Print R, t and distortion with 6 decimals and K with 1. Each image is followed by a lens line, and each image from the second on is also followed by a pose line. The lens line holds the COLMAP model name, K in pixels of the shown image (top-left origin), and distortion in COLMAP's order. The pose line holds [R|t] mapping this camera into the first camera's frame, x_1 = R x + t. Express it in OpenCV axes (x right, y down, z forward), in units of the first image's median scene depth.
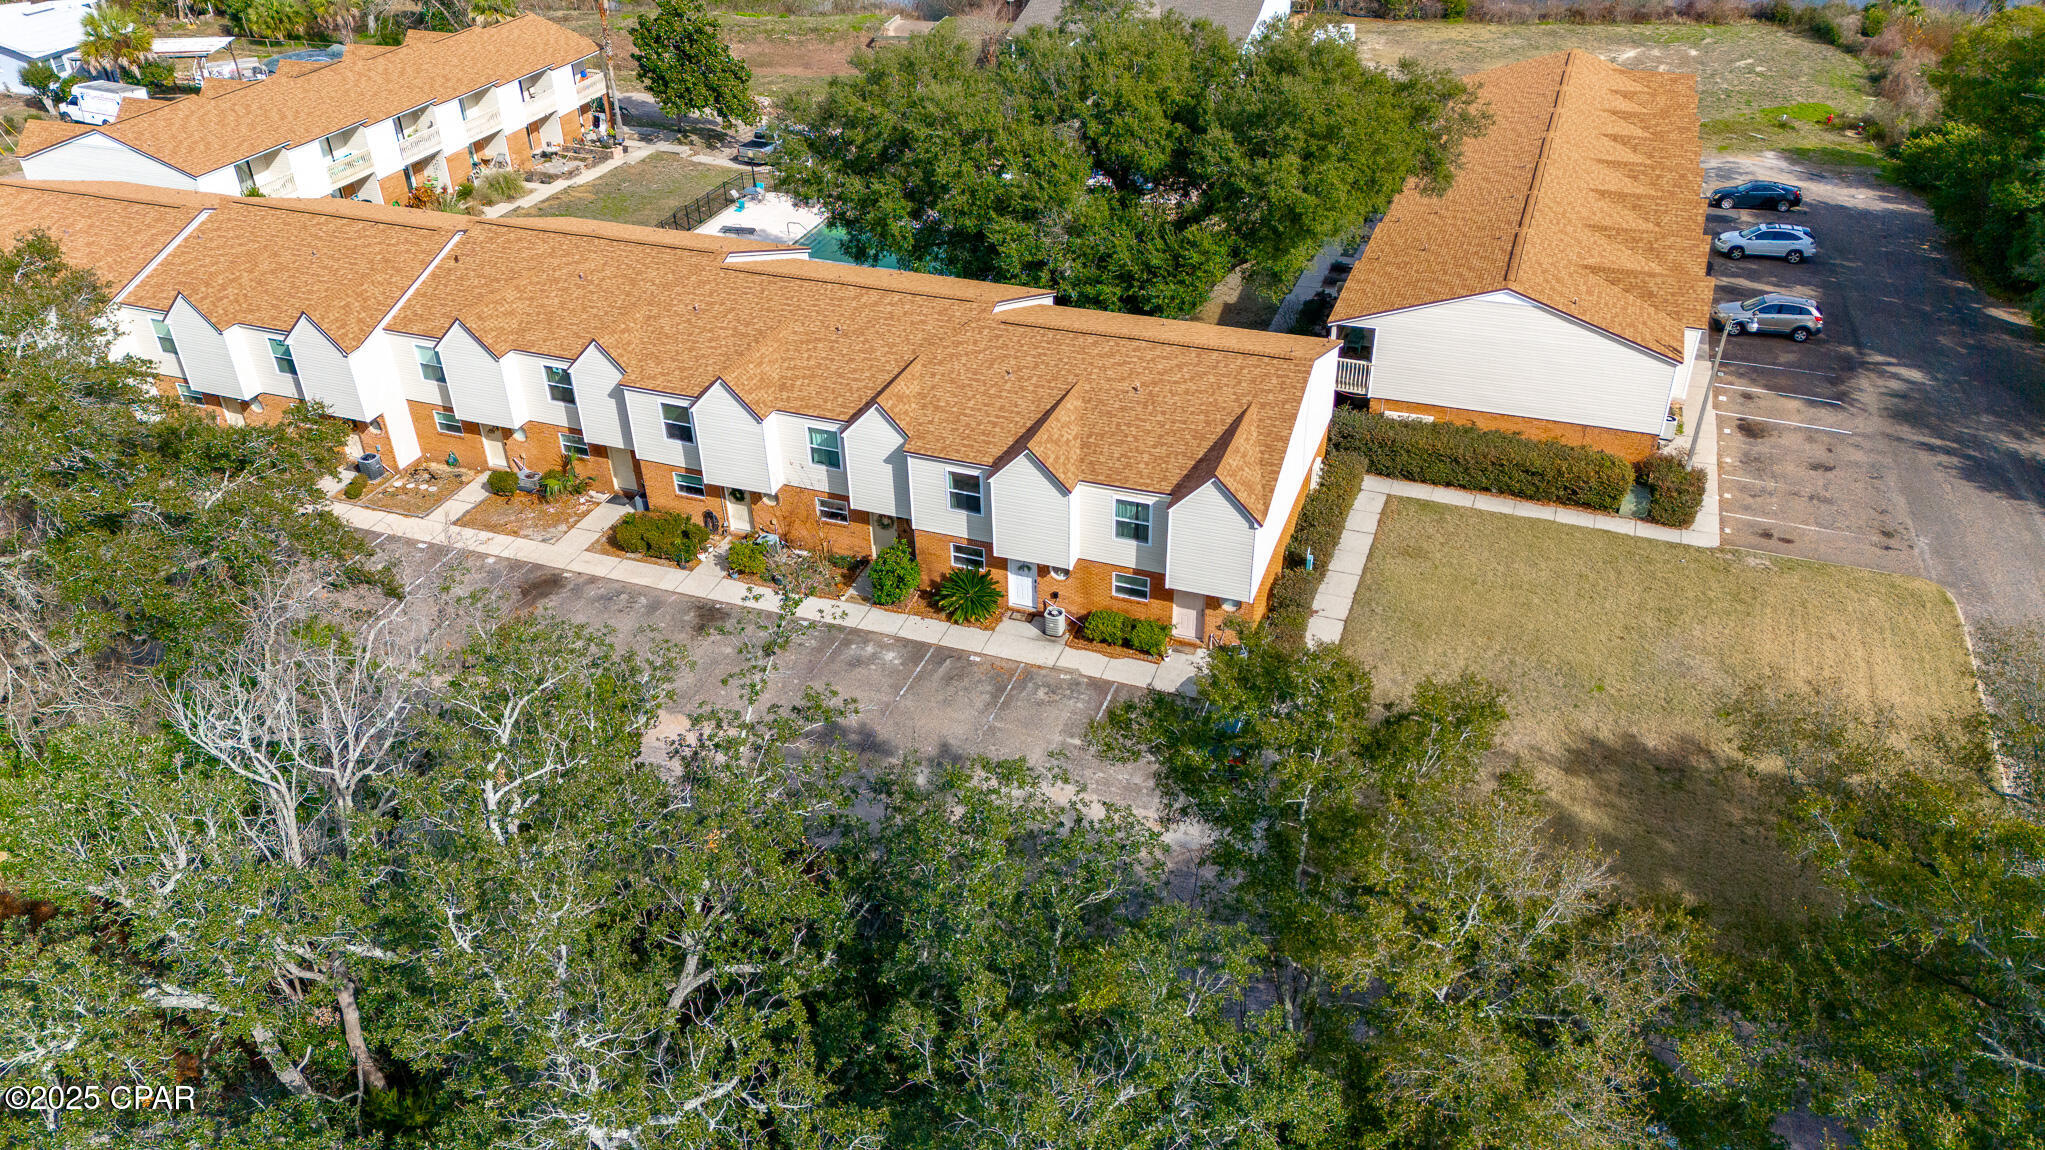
lens RADIAL K [[1507.5, 0, 1021.2], [0, 1507.5, 580.9], [0, 0, 1]] dist [0.063601, -0.052808]
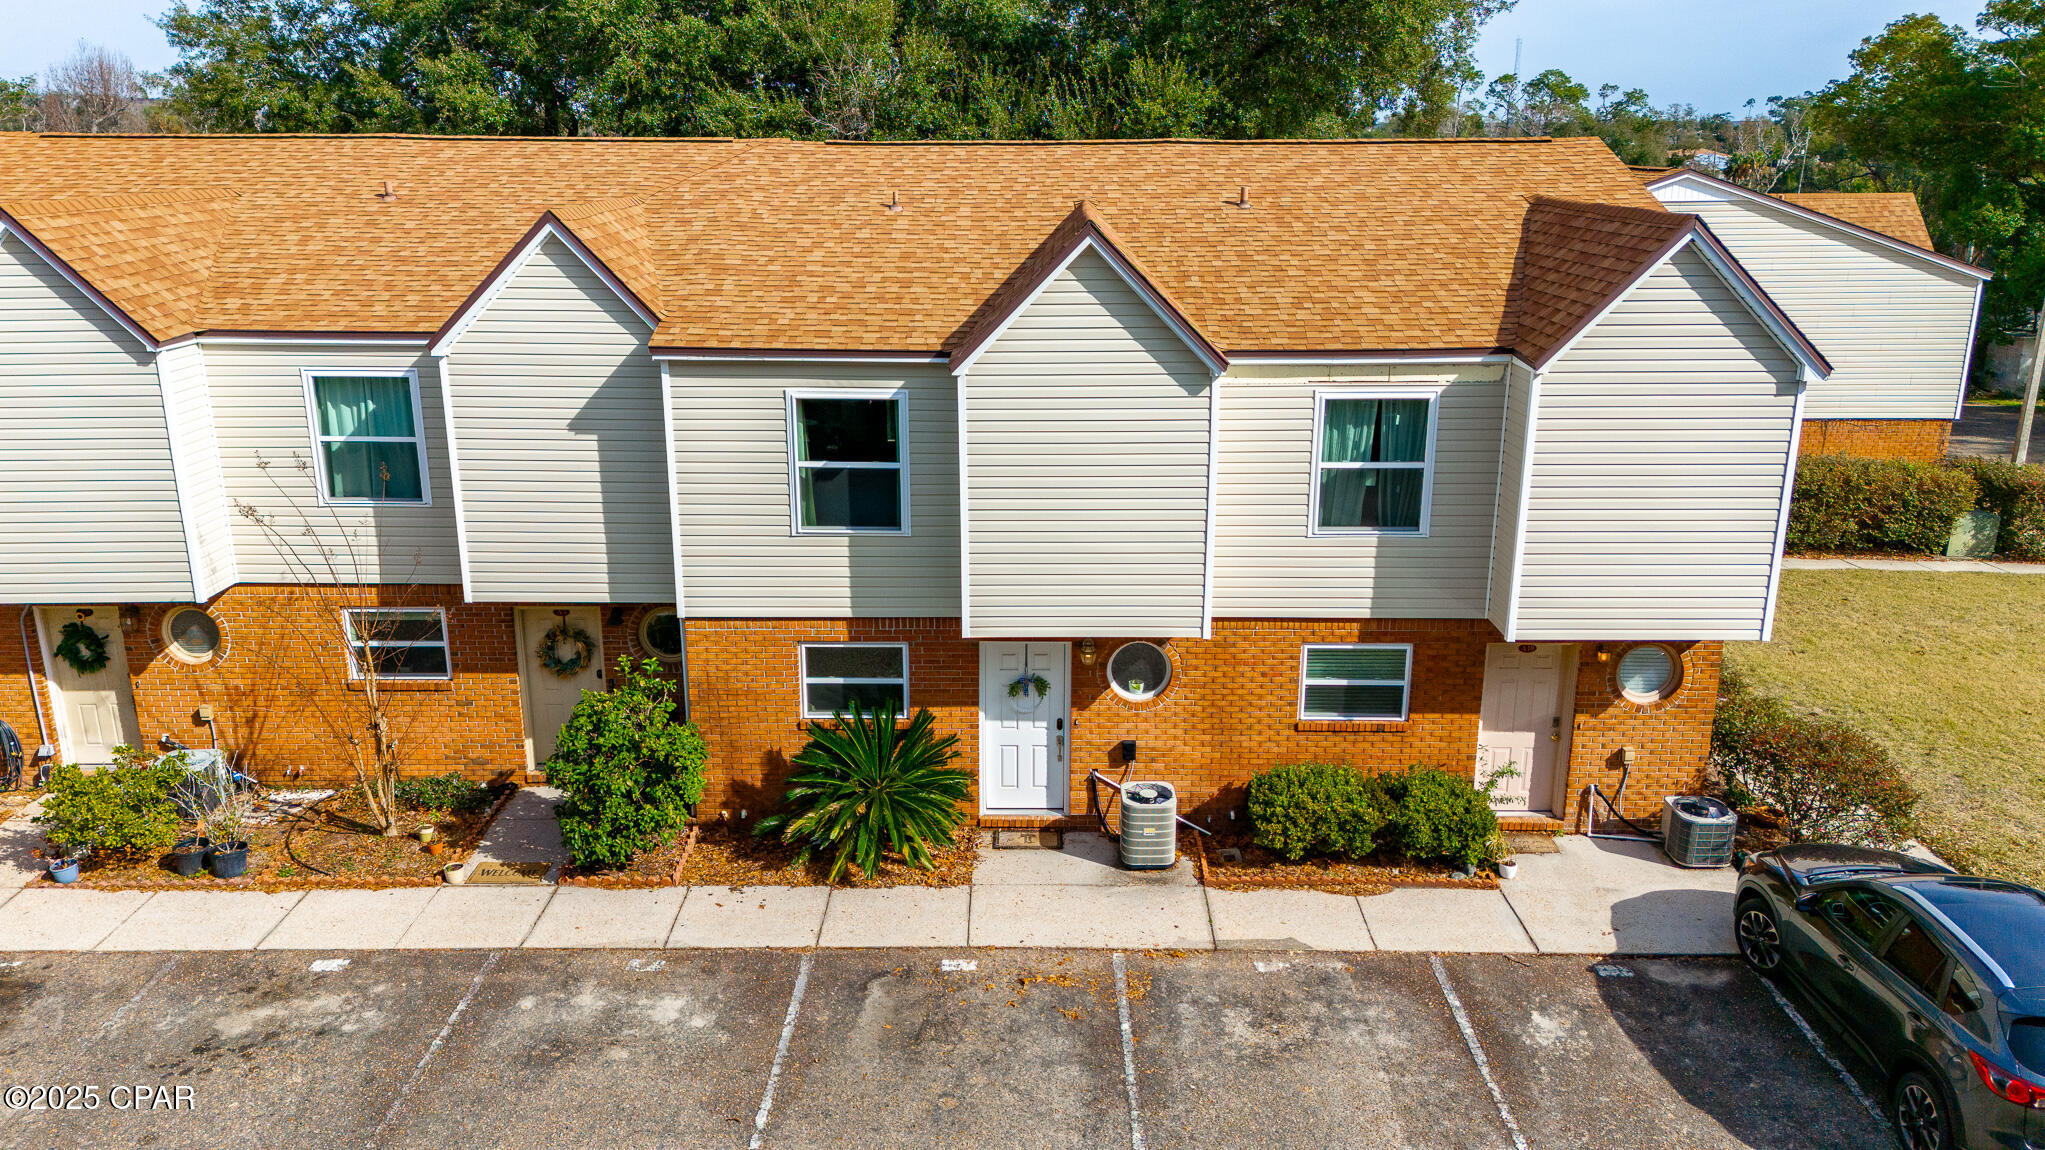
lens RADIAL K [[1507.5, 0, 1013.8], [0, 1507.5, 559.4], [0, 0, 1]] dist [0.063601, -0.052808]
pose [[0.942225, -0.073617, 0.326792, -0.111008], [0.171701, 0.943791, -0.282450, 0.060716], [-0.287630, 0.322242, 0.901903, 0.679162]]
